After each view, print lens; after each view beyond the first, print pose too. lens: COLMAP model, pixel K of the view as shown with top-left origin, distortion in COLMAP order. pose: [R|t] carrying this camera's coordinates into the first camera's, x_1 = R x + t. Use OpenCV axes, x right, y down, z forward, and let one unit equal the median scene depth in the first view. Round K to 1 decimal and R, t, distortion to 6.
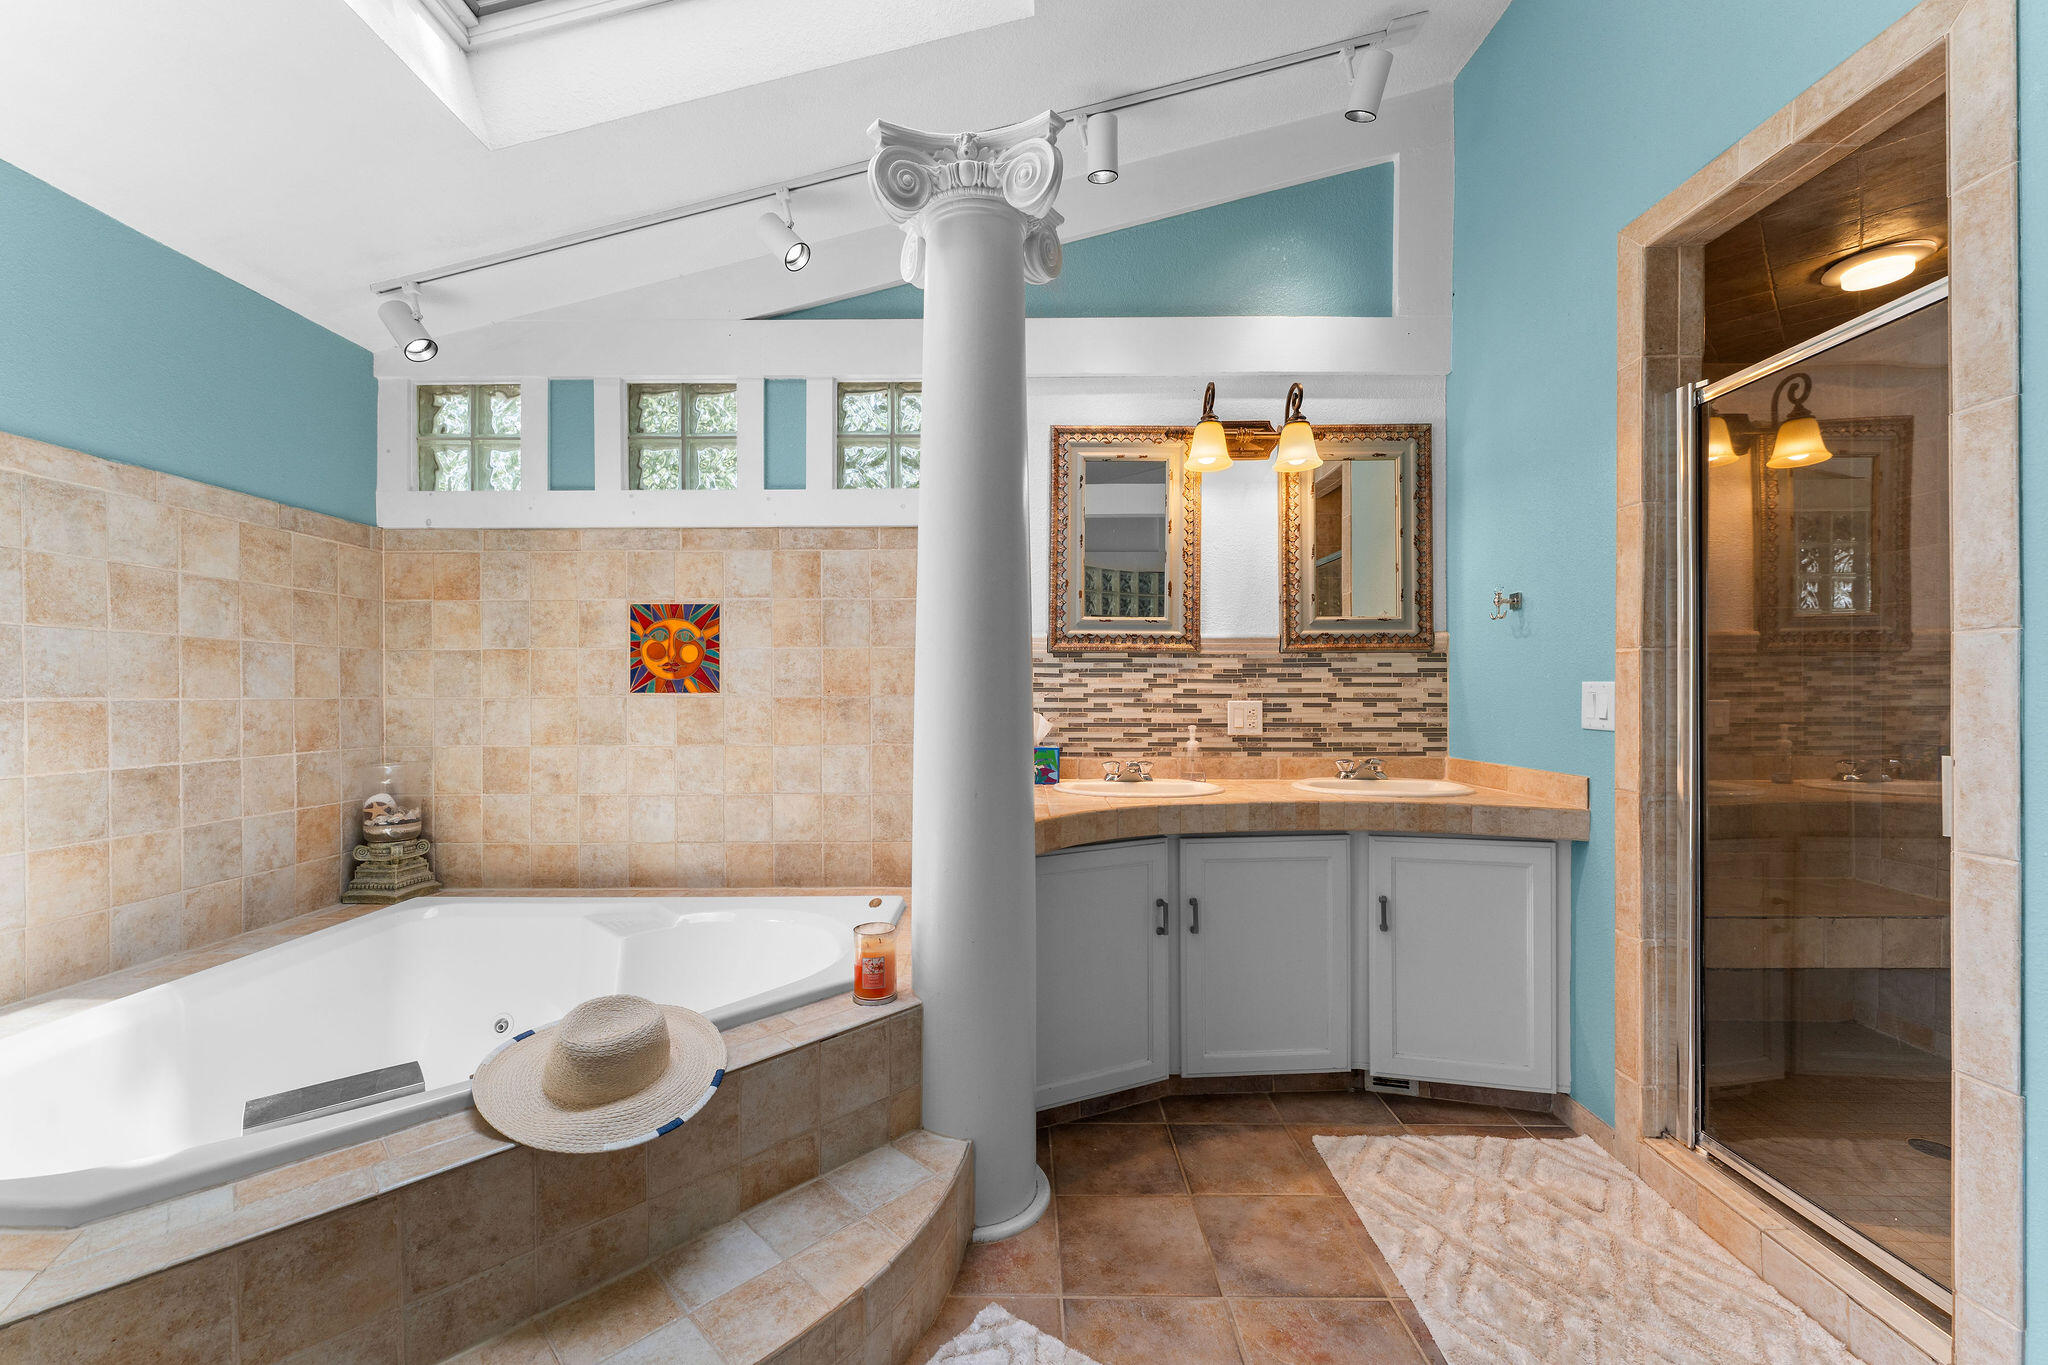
lens RADIAL K [[814.6, 0, 1008.7], [0, 814.6, 690.4], [0, 0, 1]] dist [0.000057, -0.000530]
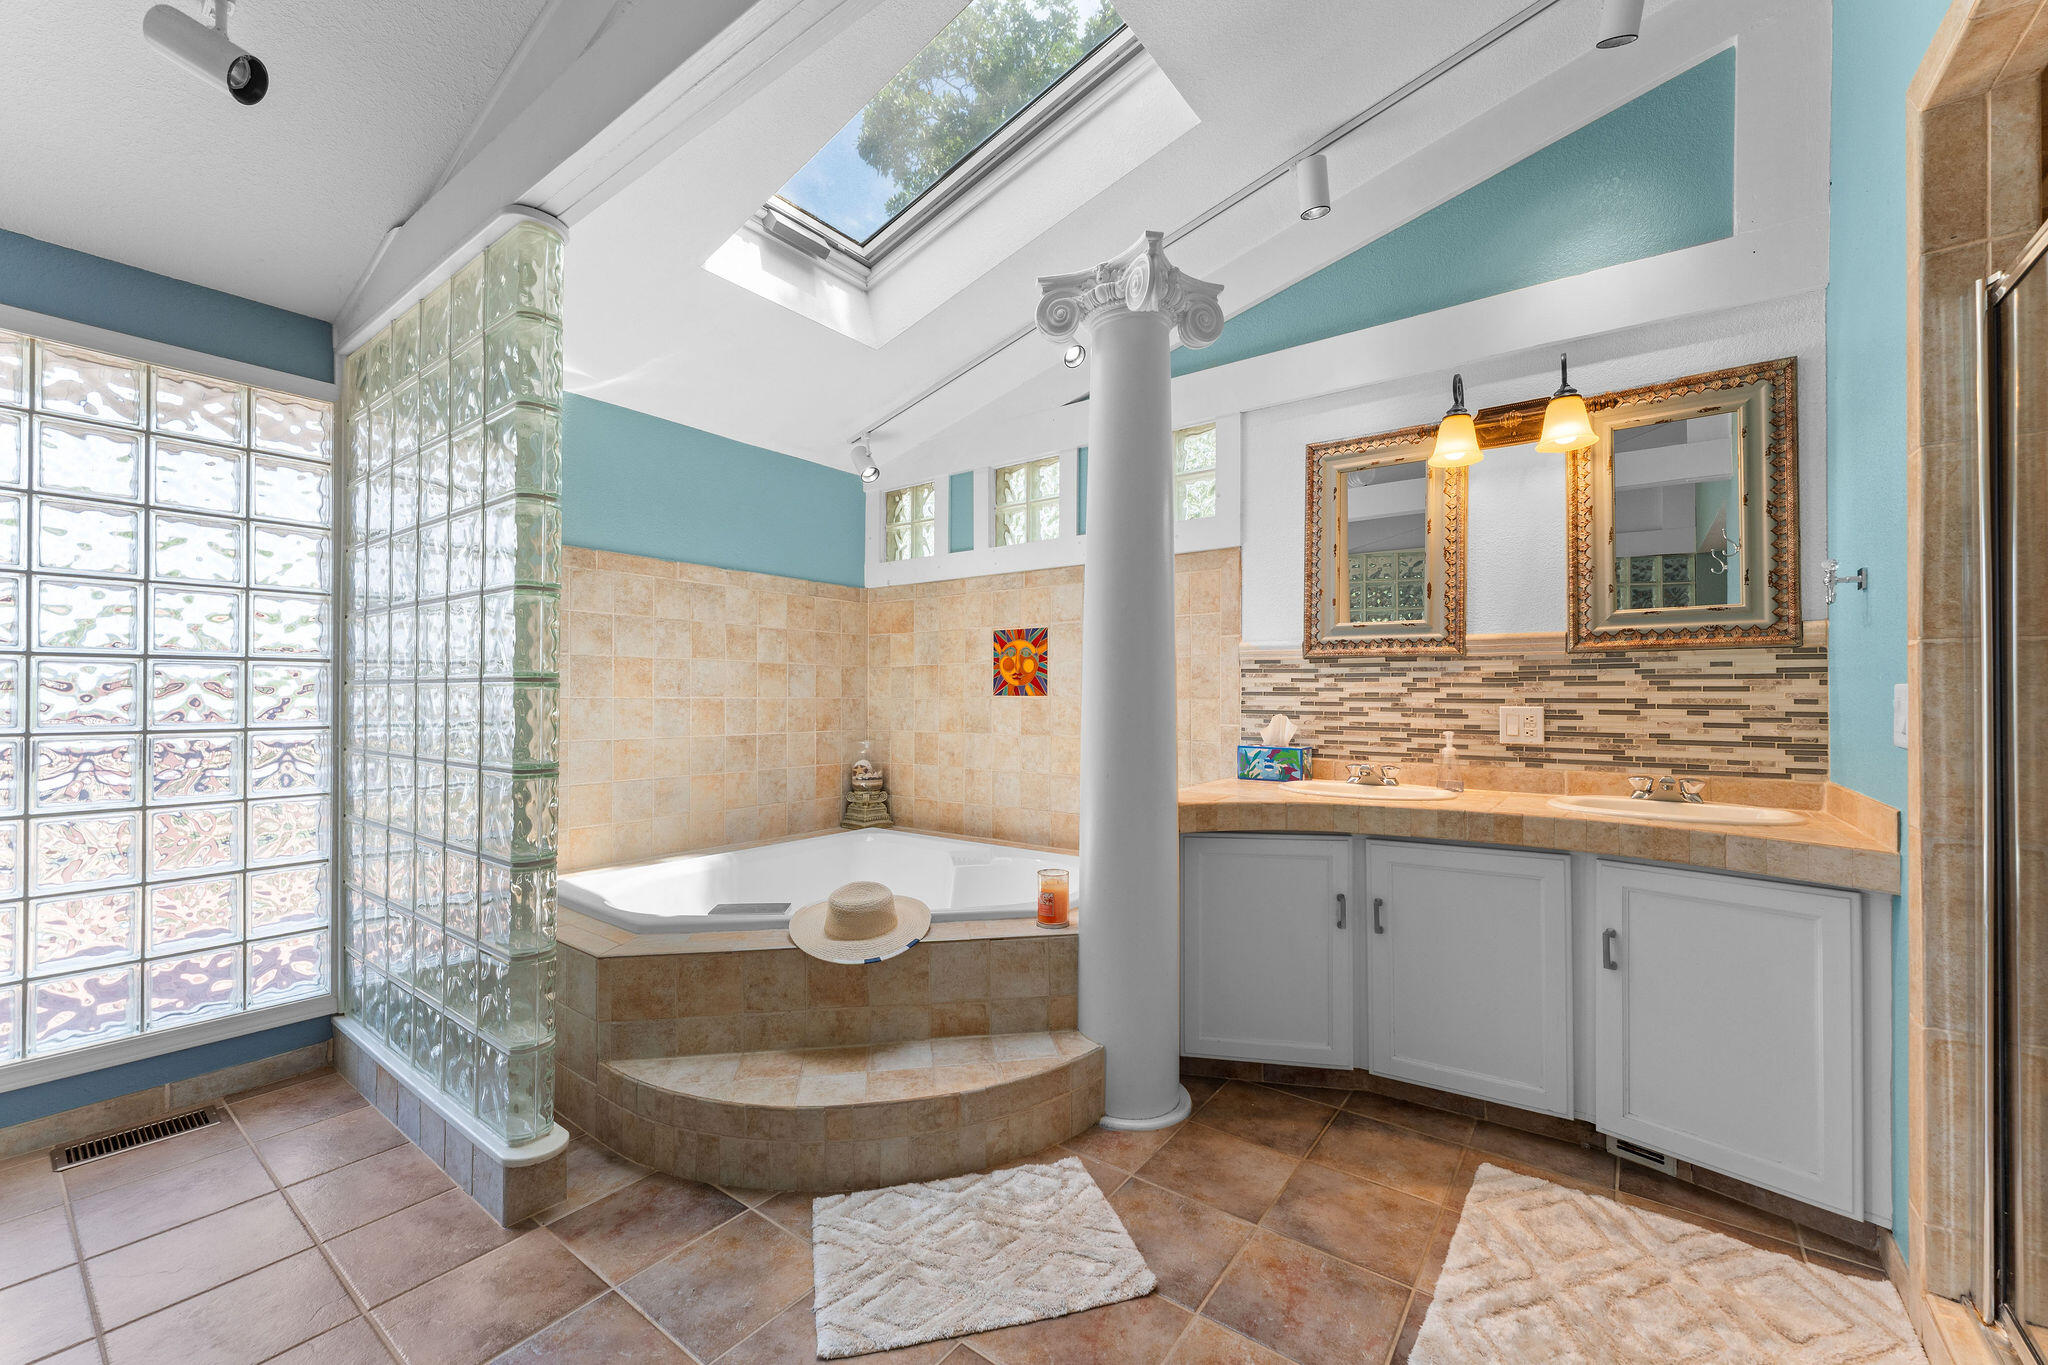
lens RADIAL K [[808.0, 0, 1020.0], [0, 808.0, 685.4], [0, 0, 1]] dist [-0.000662, -0.000187]
pose [[0.807943, -0.004005, -0.589247, 0.395375], [-0.002902, 0.999938, -0.010776, 0.000611], [0.589254, 0.010416, 0.807881, -0.070550]]
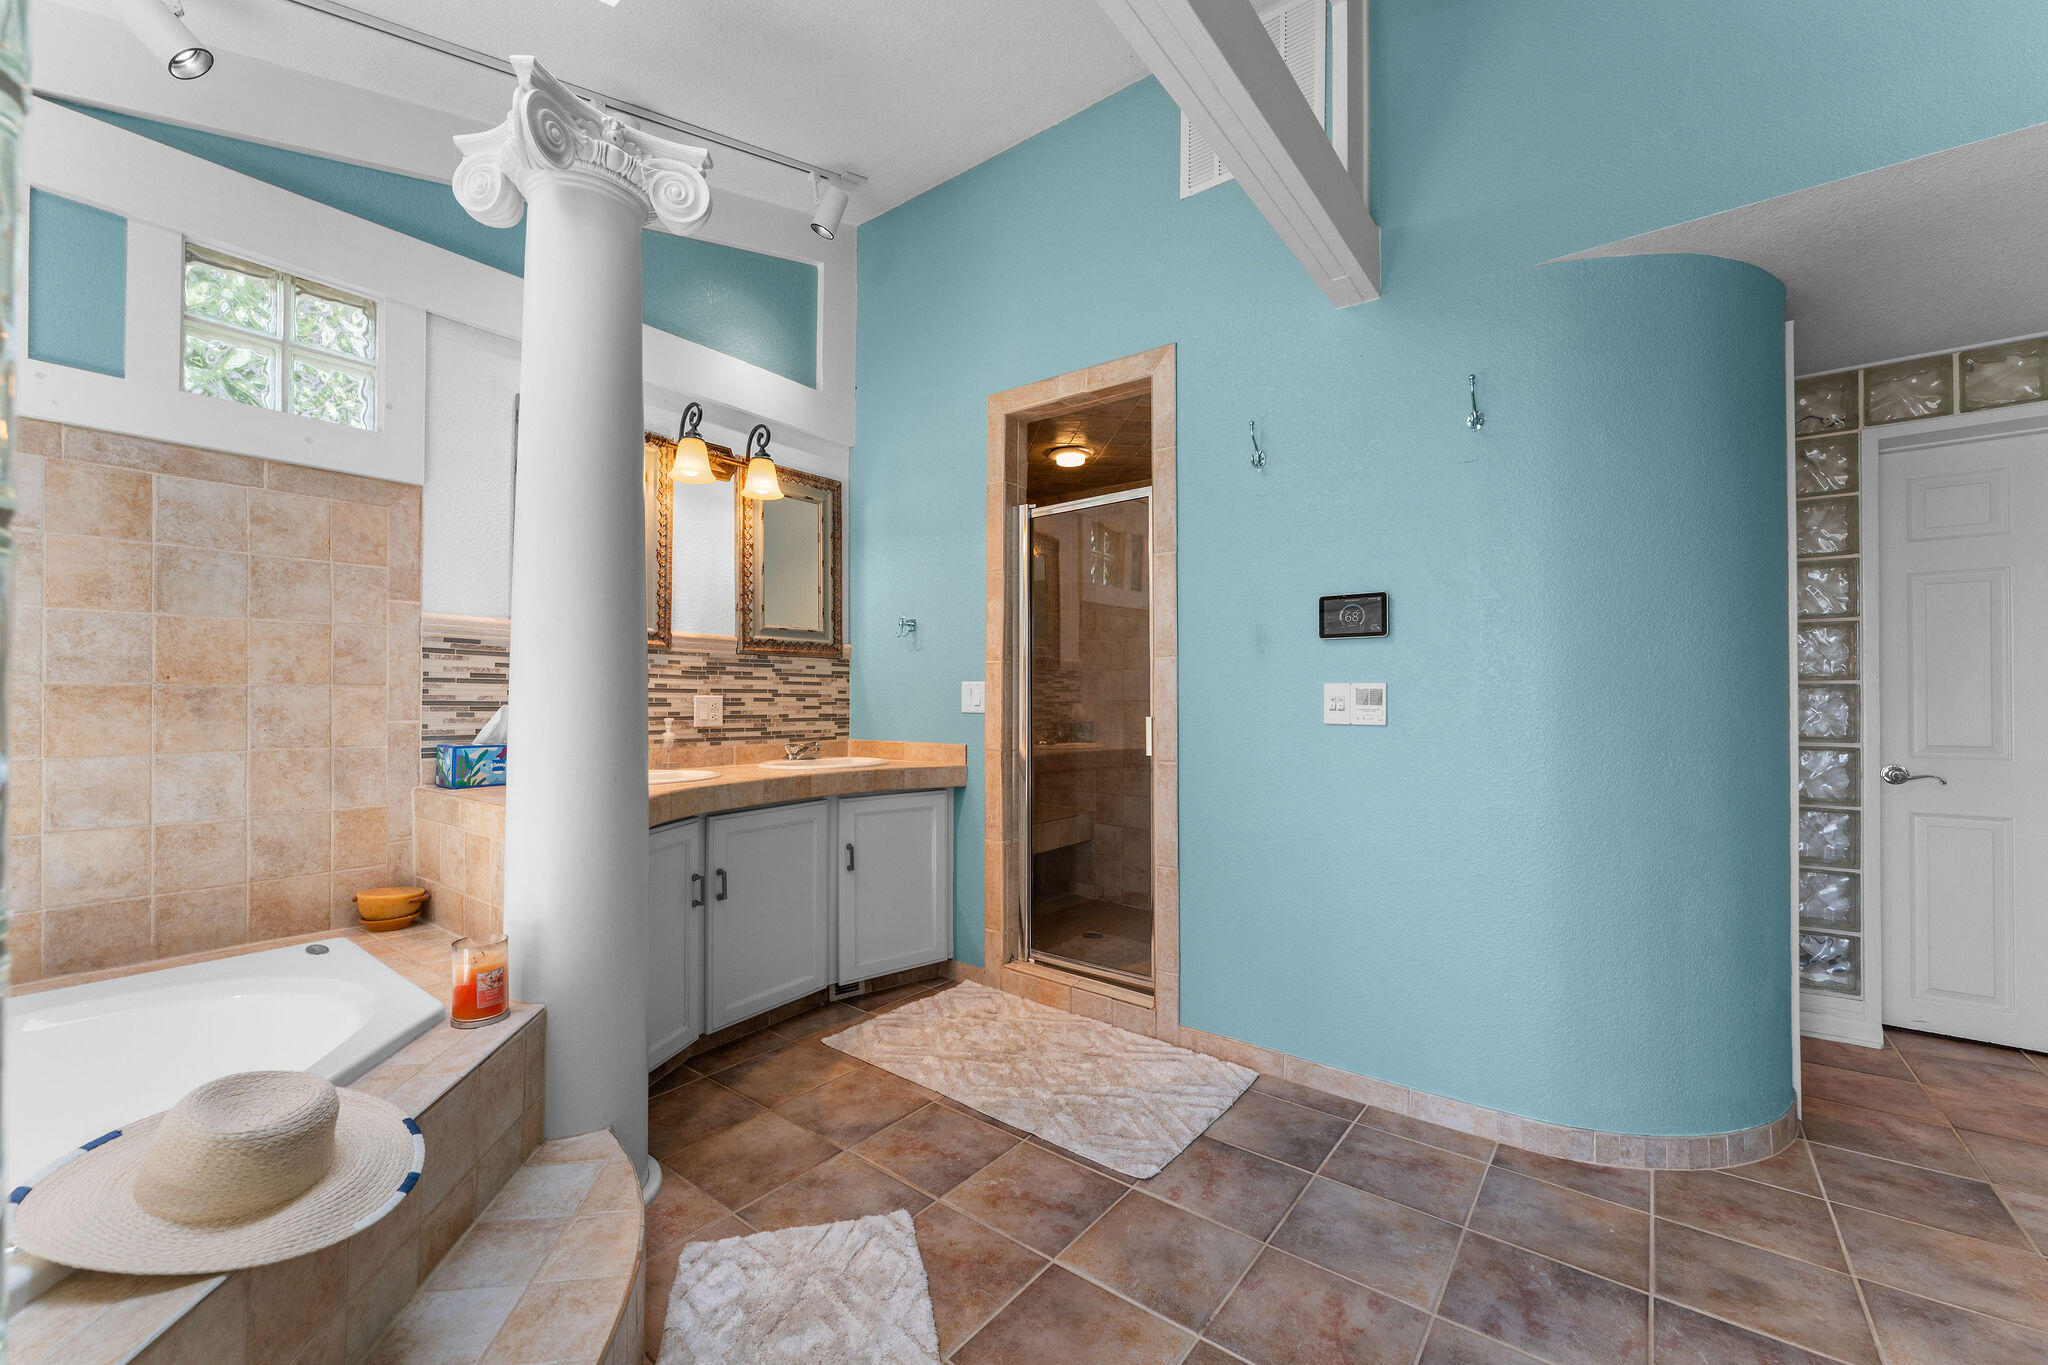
lens RADIAL K [[814.6, 0, 1008.7], [0, 814.6, 690.4], [0, 0, 1]] dist [0.000057, -0.000530]
pose [[0.611016, 0.013364, 0.791505, -0.358509], [-0.002667, 0.999887, -0.014823, 0.022661], [-0.791614, 0.006946, 0.610983, 0.003527]]
